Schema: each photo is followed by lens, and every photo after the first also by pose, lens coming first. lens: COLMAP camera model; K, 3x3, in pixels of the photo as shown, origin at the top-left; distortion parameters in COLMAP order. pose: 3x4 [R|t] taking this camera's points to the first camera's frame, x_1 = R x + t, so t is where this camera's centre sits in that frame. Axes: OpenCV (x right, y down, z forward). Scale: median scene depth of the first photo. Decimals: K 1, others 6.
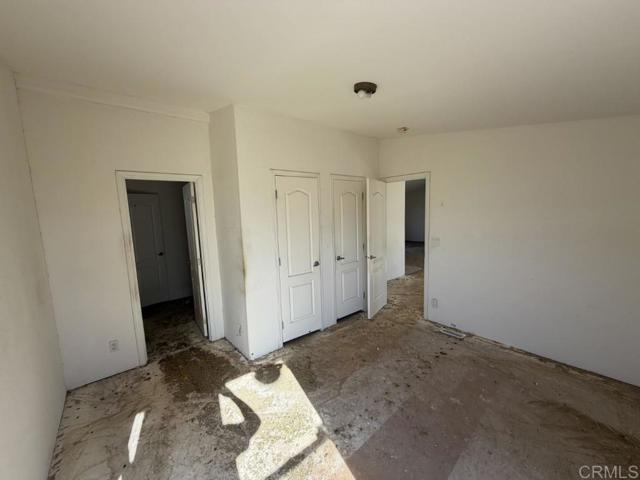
lens RADIAL K [[255.8, 0, 320.2], [0, 255.8, 240.6], [0, 0, 1]] dist [0.000280, 0.000523]
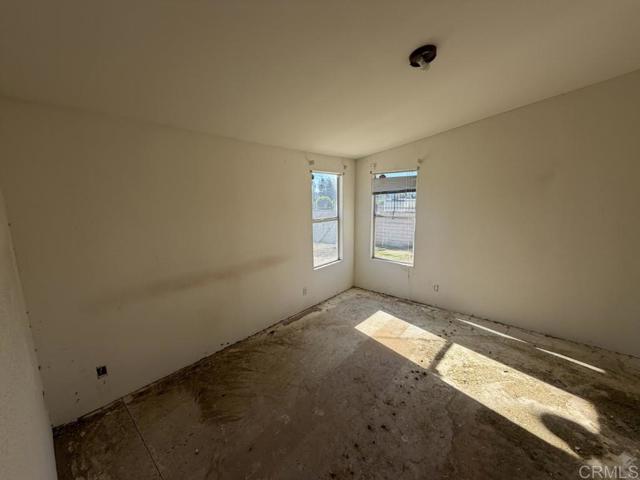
lens RADIAL K [[255.8, 0, 319.0], [0, 255.8, 239.0], [0, 0, 1]] dist [0.000280, 0.000523]
pose [[-0.988432, 0.069788, -0.134653, 0.575382], [0.032409, 0.964526, 0.261991, -0.189484], [0.148160, 0.254596, -0.955630, 1.615089]]
